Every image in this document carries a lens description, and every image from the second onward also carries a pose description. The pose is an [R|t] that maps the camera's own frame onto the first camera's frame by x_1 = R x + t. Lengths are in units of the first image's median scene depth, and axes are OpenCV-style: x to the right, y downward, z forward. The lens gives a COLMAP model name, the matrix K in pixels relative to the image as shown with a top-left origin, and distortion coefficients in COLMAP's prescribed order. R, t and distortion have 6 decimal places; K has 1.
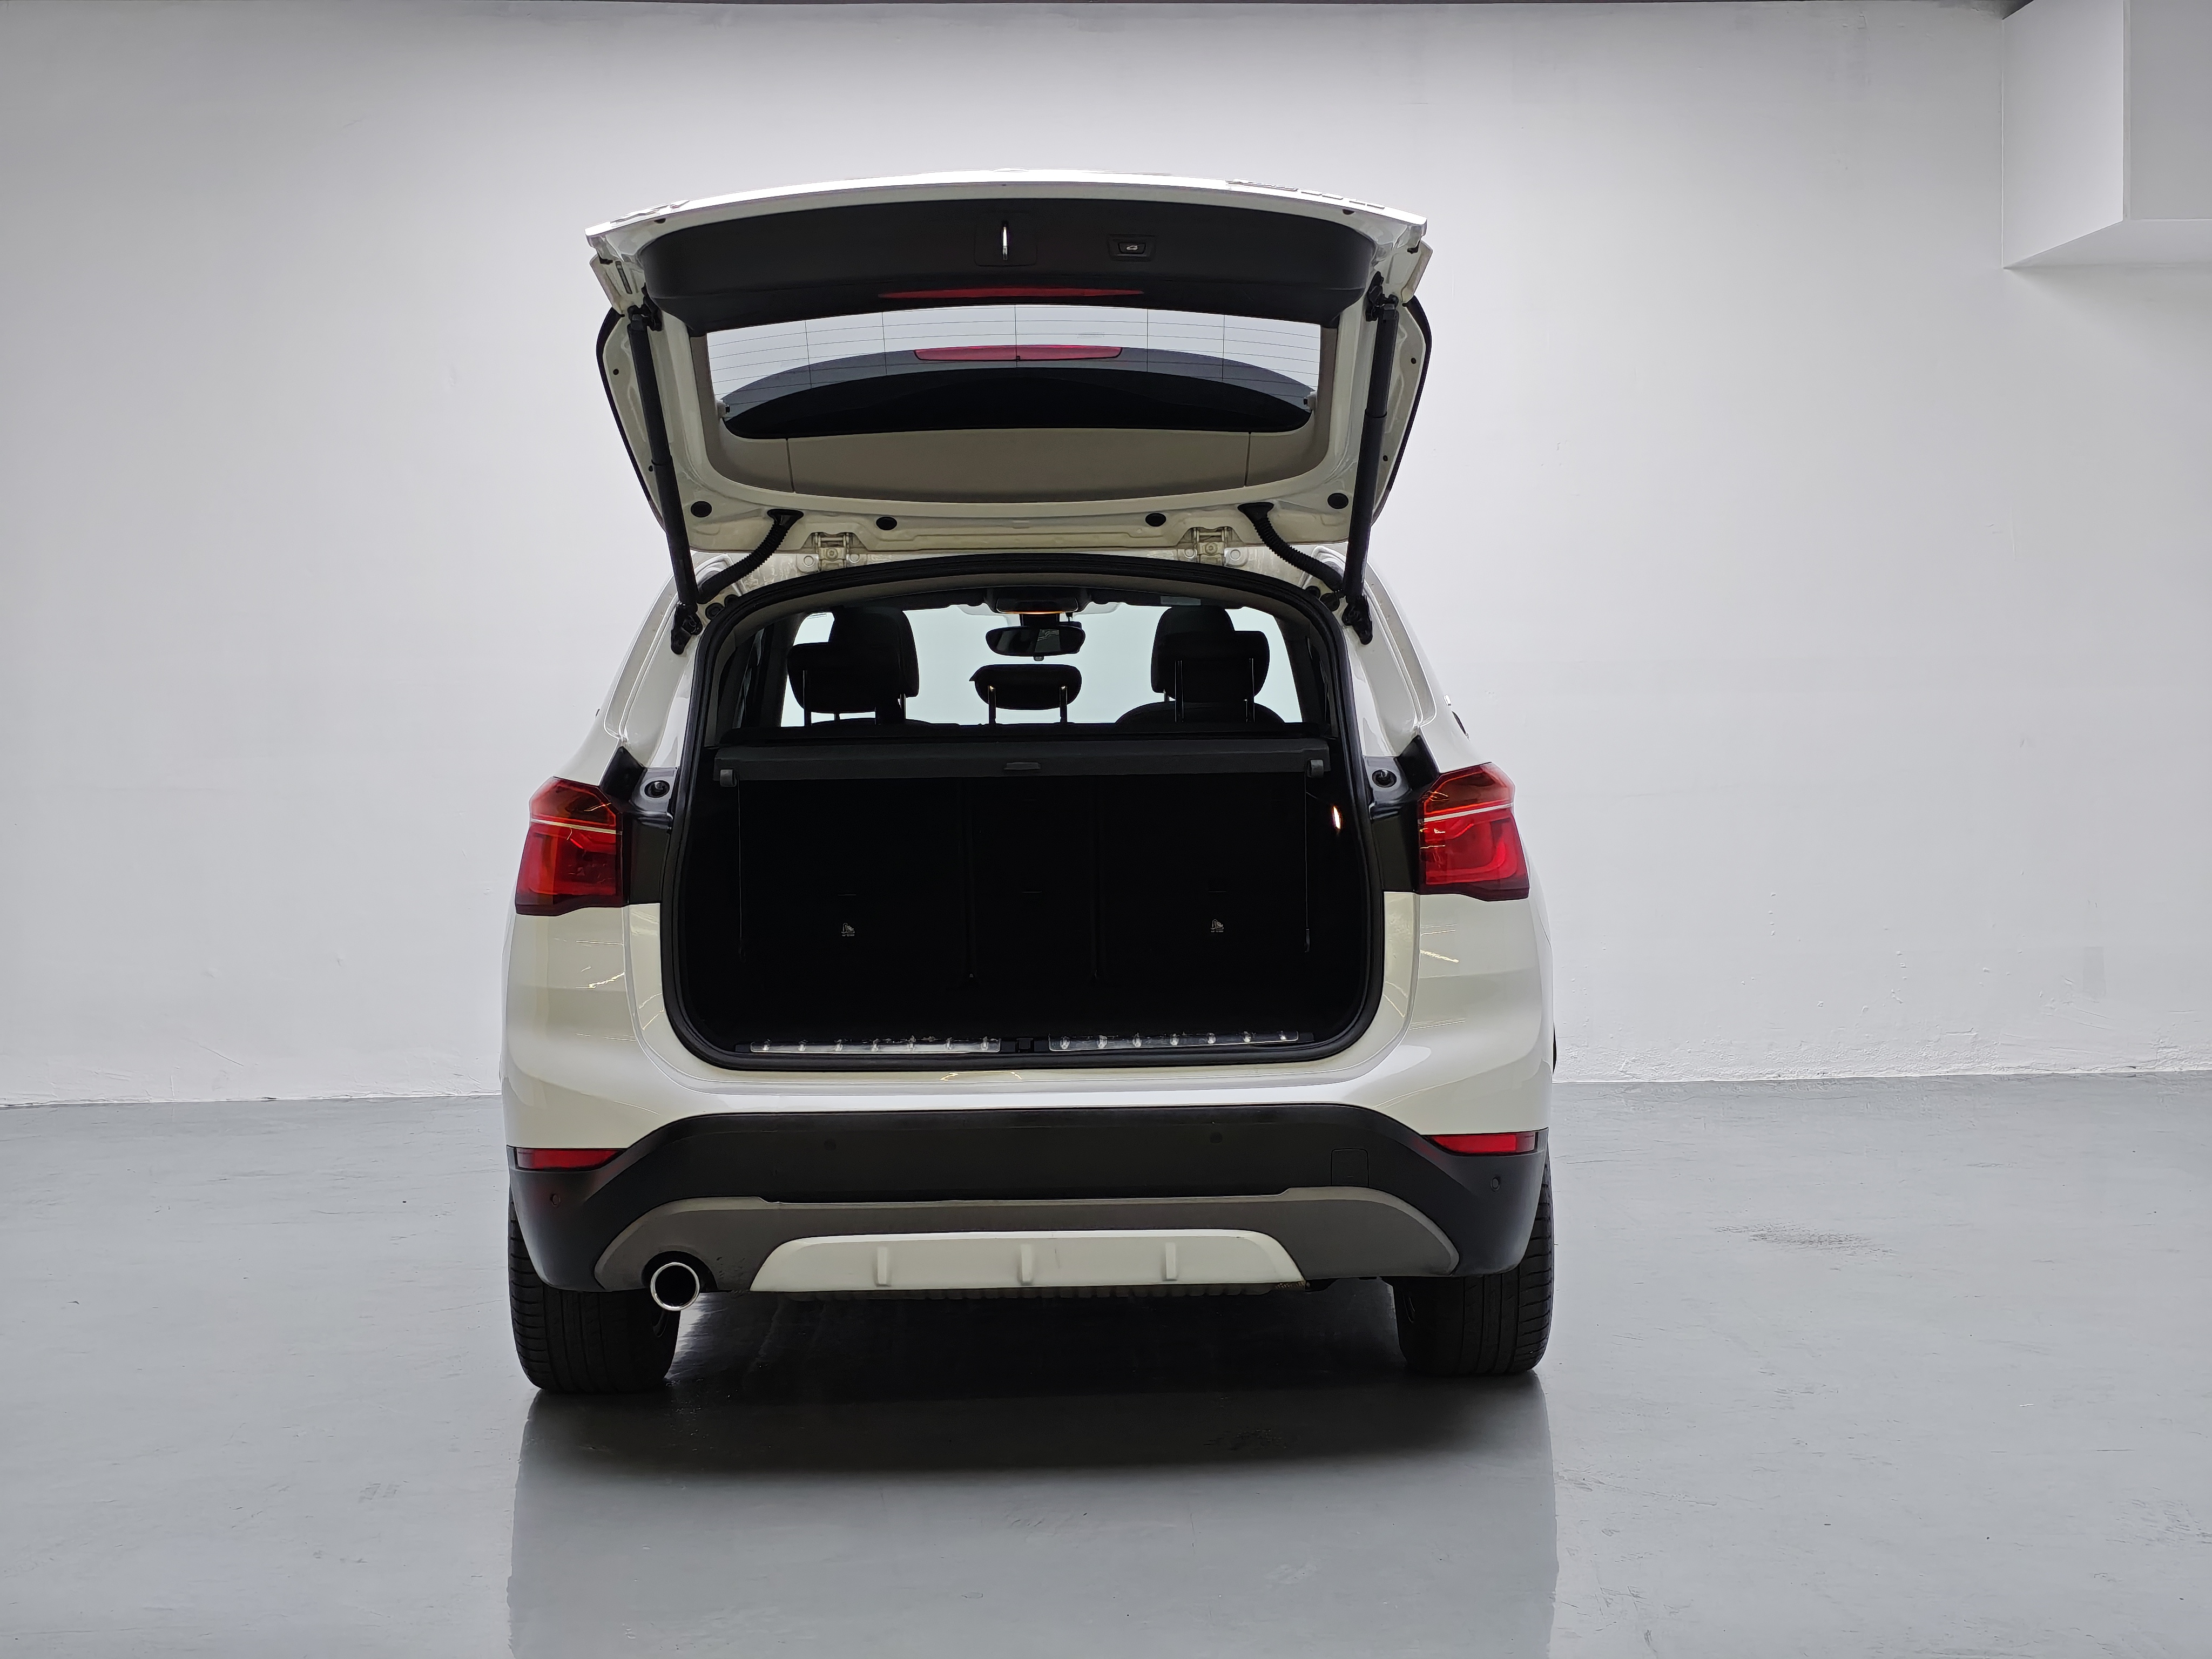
lens RADIAL K [[3199.8, 0, 1106.0], [0, 3199.8, 829.5], [0, 0, 1]] dist [0.104498, -0.033890]
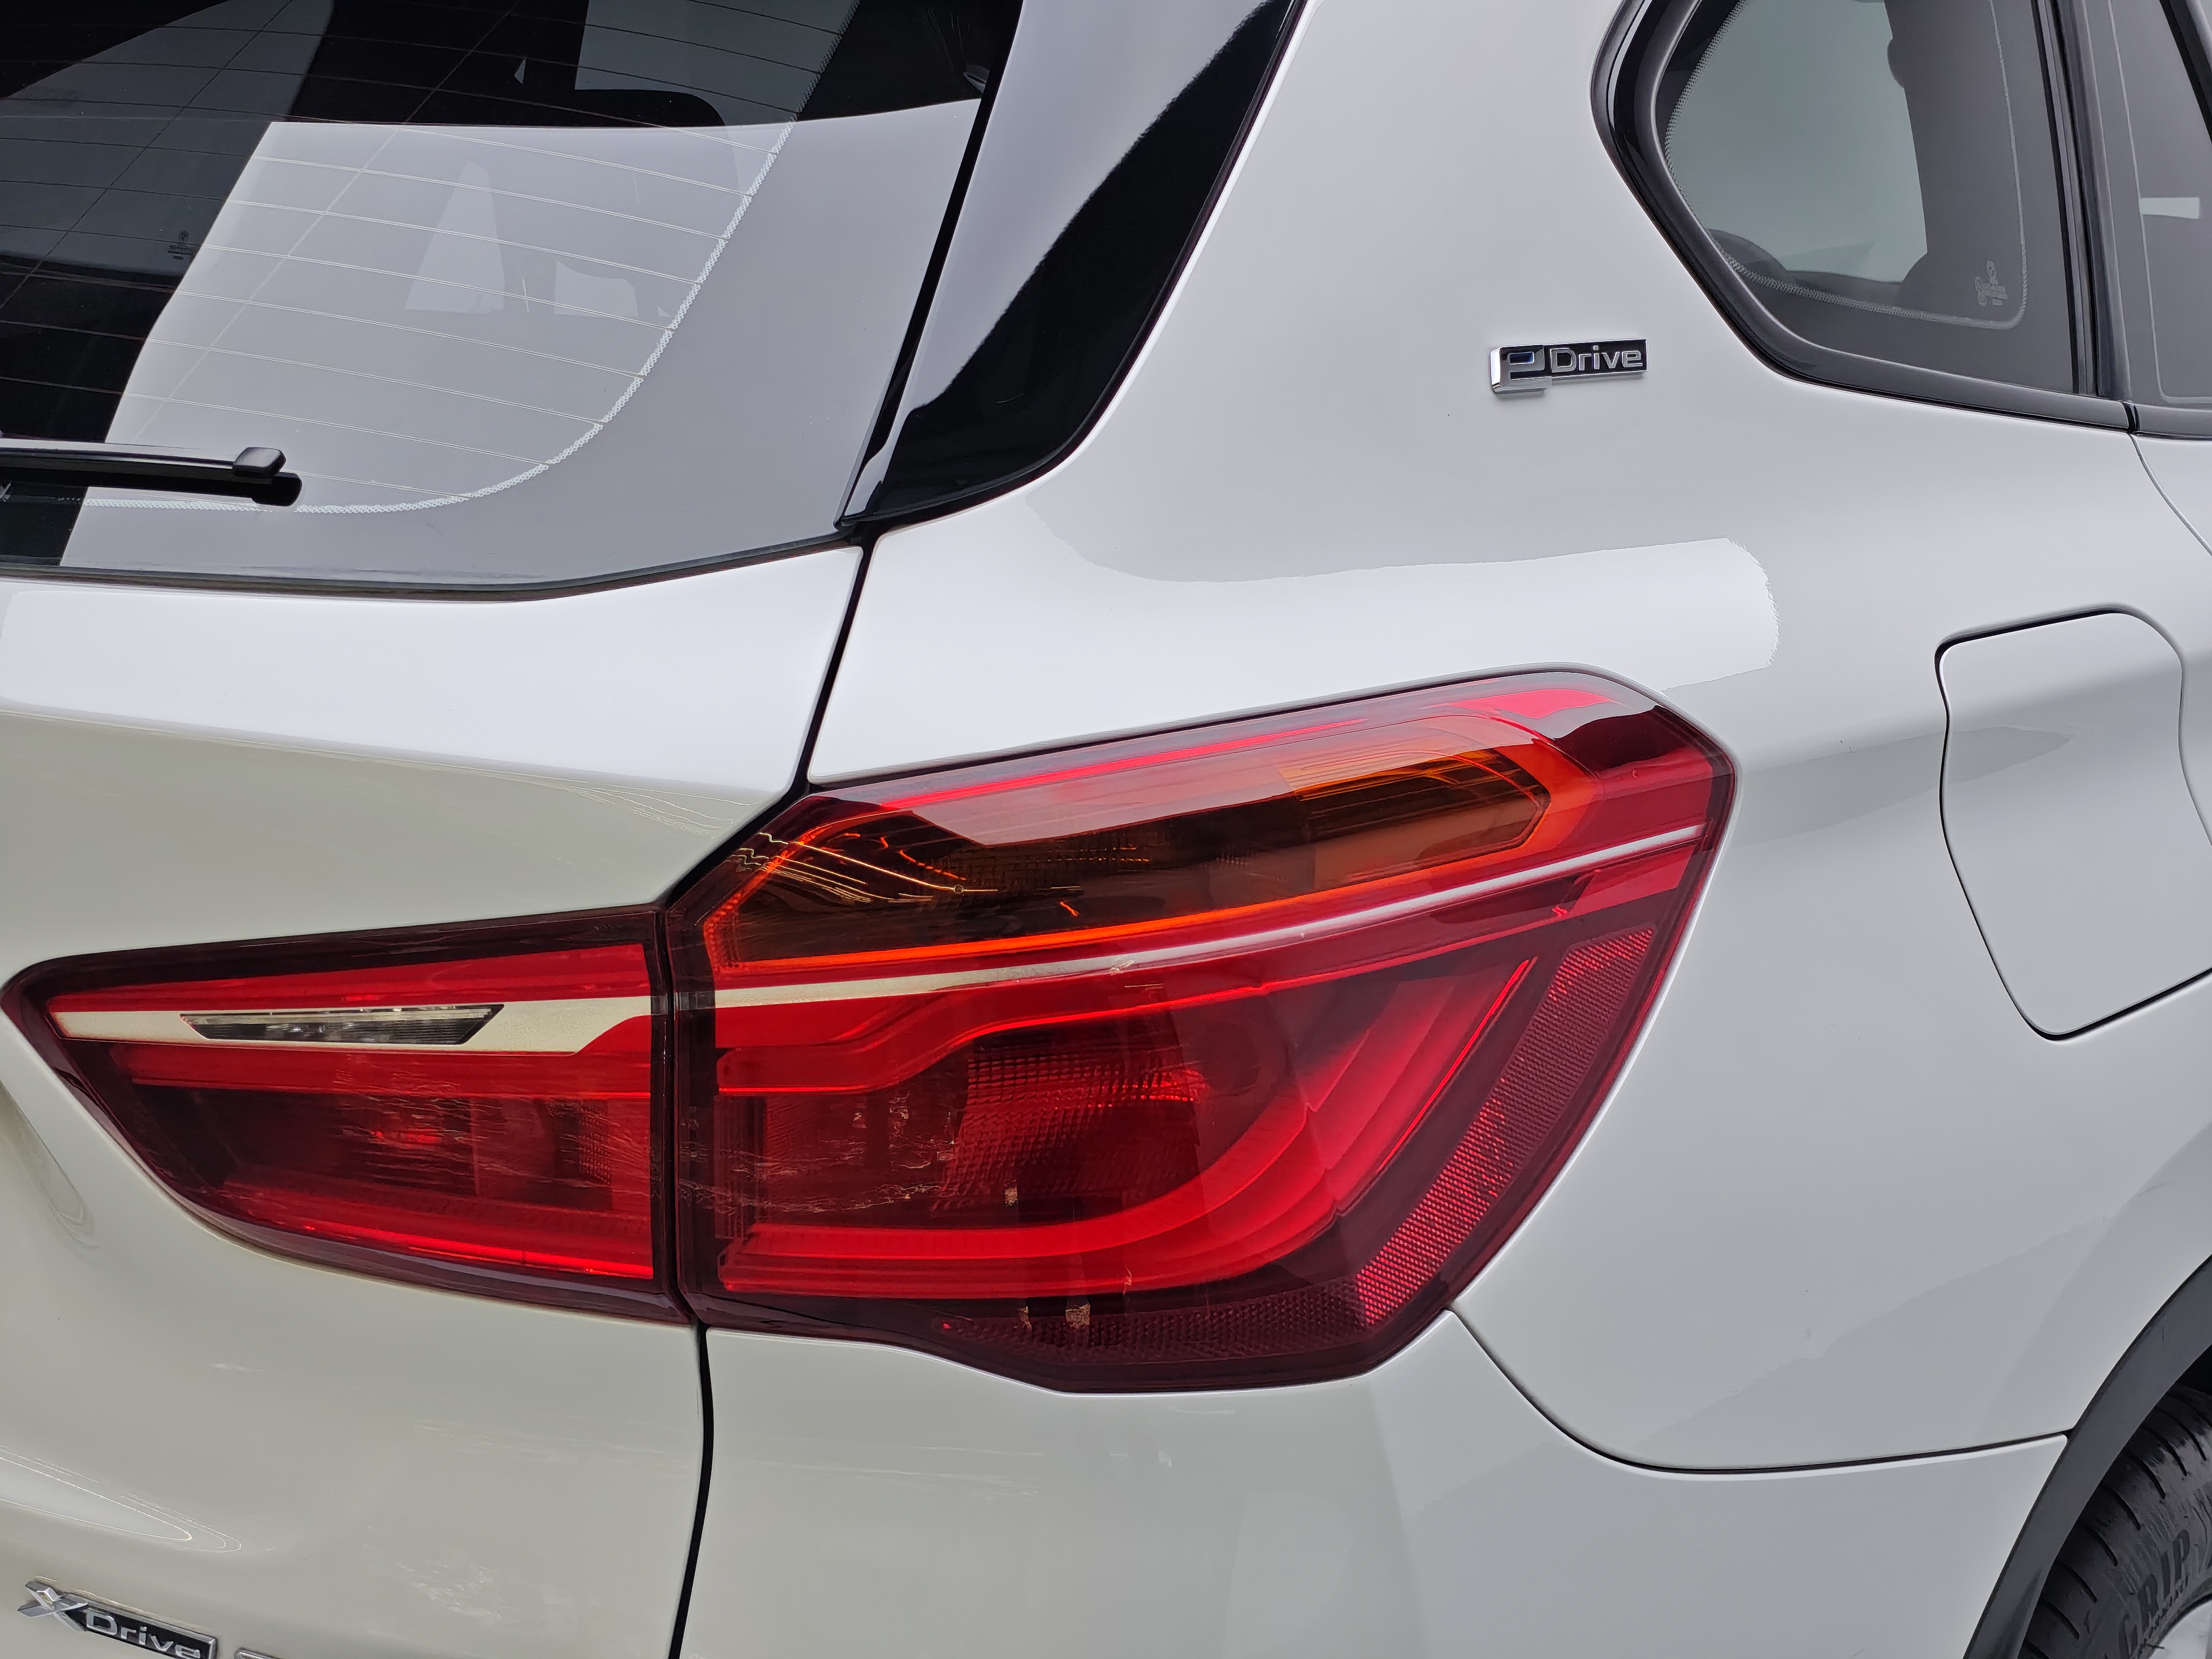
lens RADIAL K [[3199.8, 0, 1106.0], [0, 3199.8, 829.5], [0, 0, 1]] dist [0.104498, -0.033890]
pose [[0.793834, 0.136003, -0.592731, 0.232276], [-0.026578, 0.981499, 0.189612, -0.052114], [0.607553, -0.134766, 0.782762, 0.809829]]
